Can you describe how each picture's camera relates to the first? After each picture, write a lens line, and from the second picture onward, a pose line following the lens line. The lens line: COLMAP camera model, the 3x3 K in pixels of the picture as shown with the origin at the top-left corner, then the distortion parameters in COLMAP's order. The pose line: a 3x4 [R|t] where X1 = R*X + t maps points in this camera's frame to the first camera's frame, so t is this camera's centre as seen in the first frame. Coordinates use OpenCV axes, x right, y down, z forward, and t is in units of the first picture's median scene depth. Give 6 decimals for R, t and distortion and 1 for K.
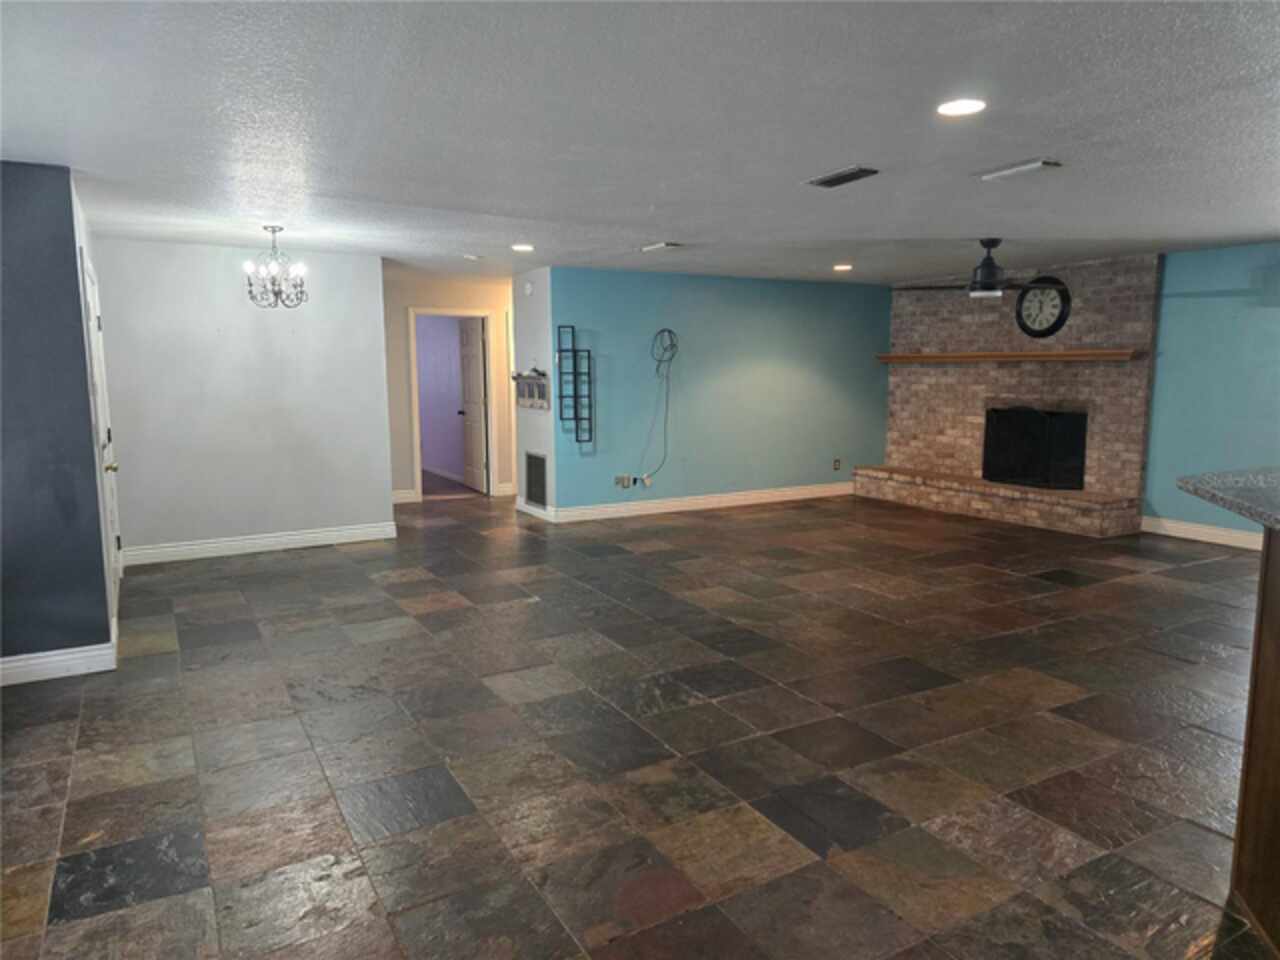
lens RADIAL K [[855.9, 0, 637.2], [0, 855.9, 461.8], [0, 0, 1]] dist [0.072109, -0.068575]
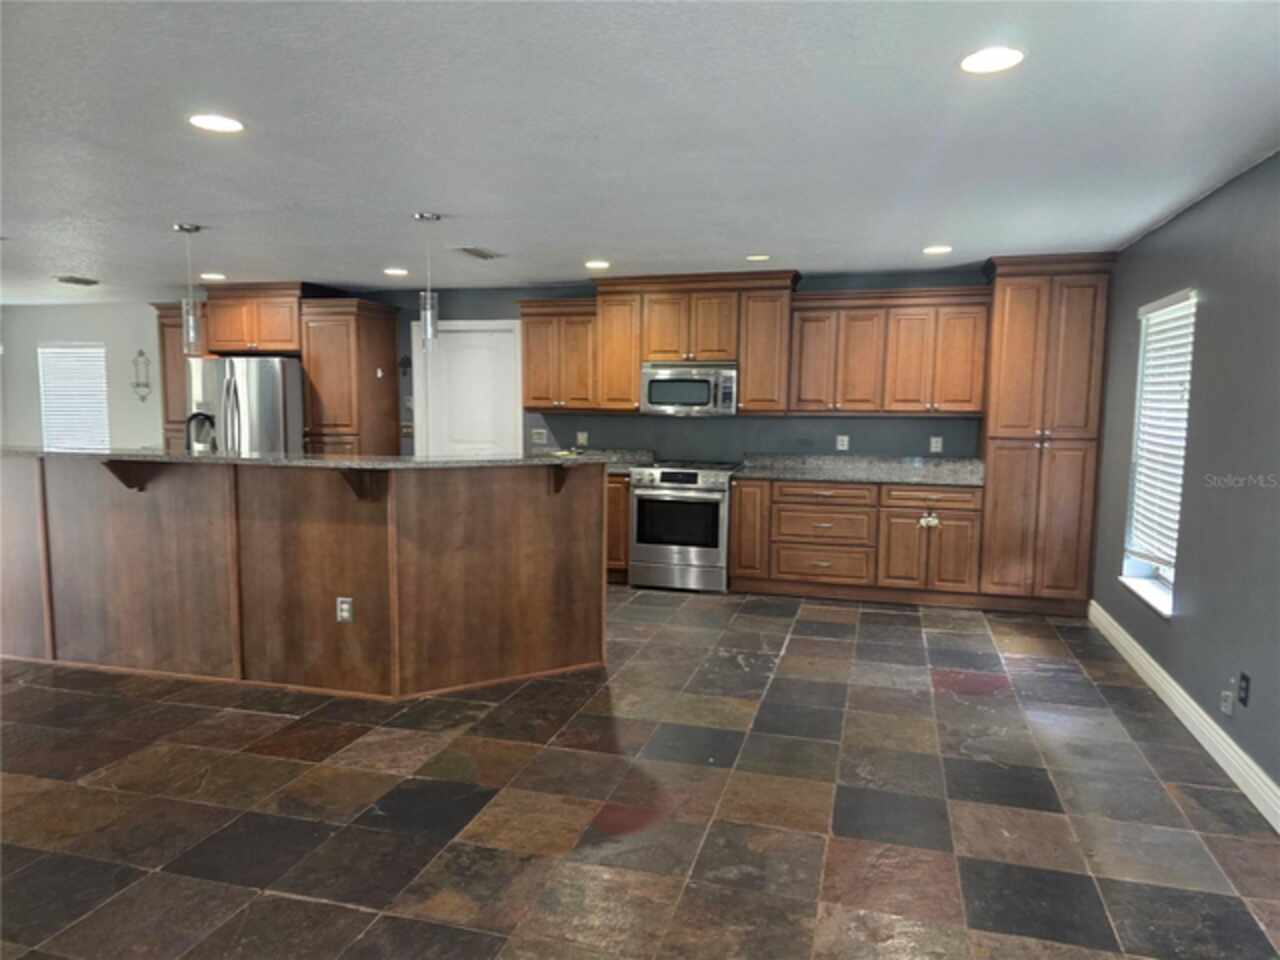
lens RADIAL K [[855.9, 0, 650.4], [0, 855.9, 479.6], [0, 0, 1]] dist [0.072109, -0.068575]
pose [[-0.706539, -0.071587, 0.704044, -0.250679], [0.075146, 0.981656, 0.175226, -0.057877], [-0.703673, 0.176710, -0.688199, 0.522996]]
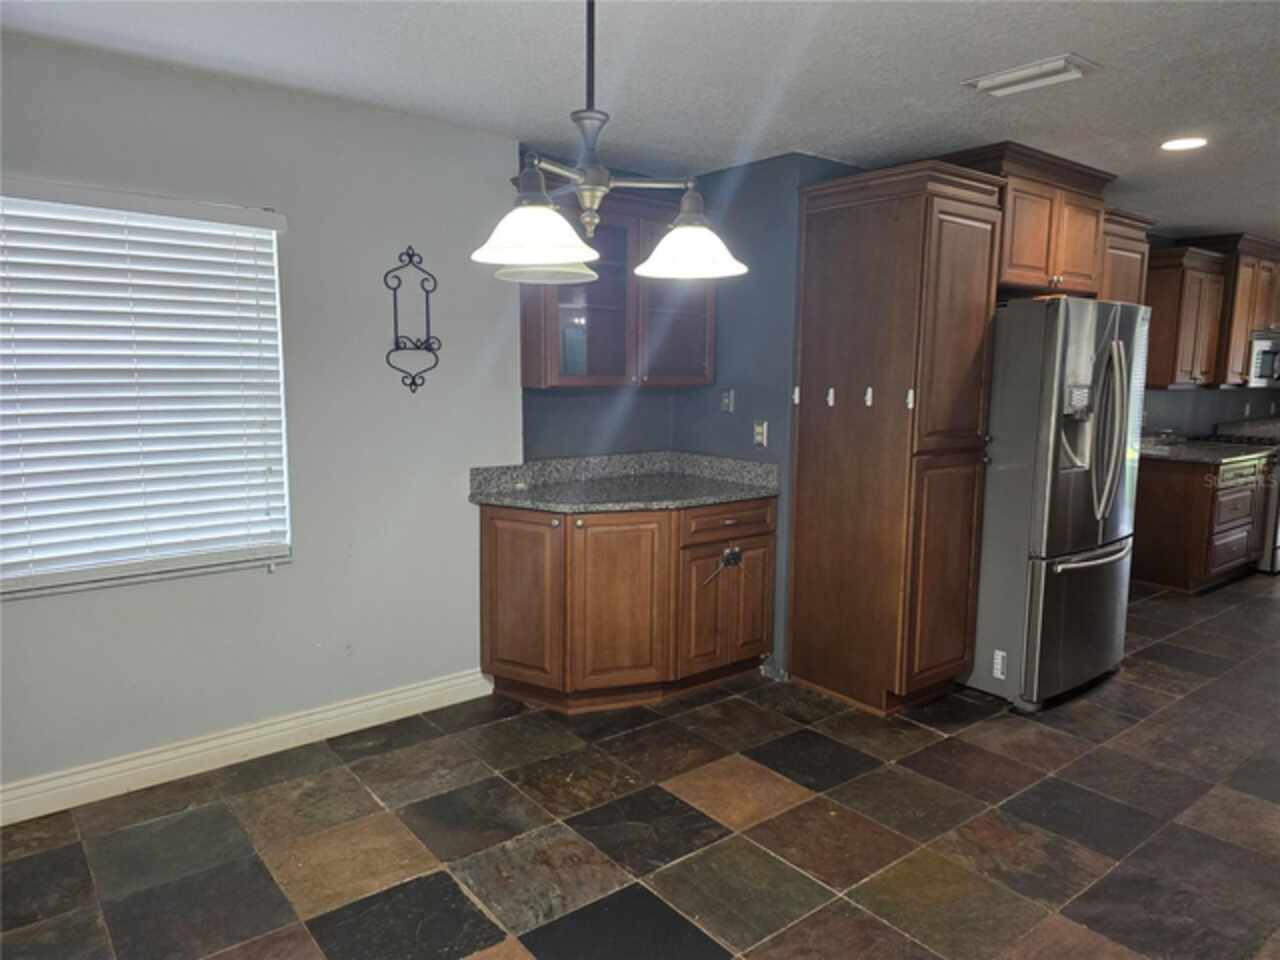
lens RADIAL K [[855.9, 0, 641.8], [0, 855.9, 481.6], [0, 0, 1]] dist [0.072109, -0.068575]
pose [[-0.985474, 0.014368, -0.169216, 1.015901], [-0.028239, 0.968679, 0.246706, -0.071864], [0.167461, 0.247901, -0.954202, 0.620453]]
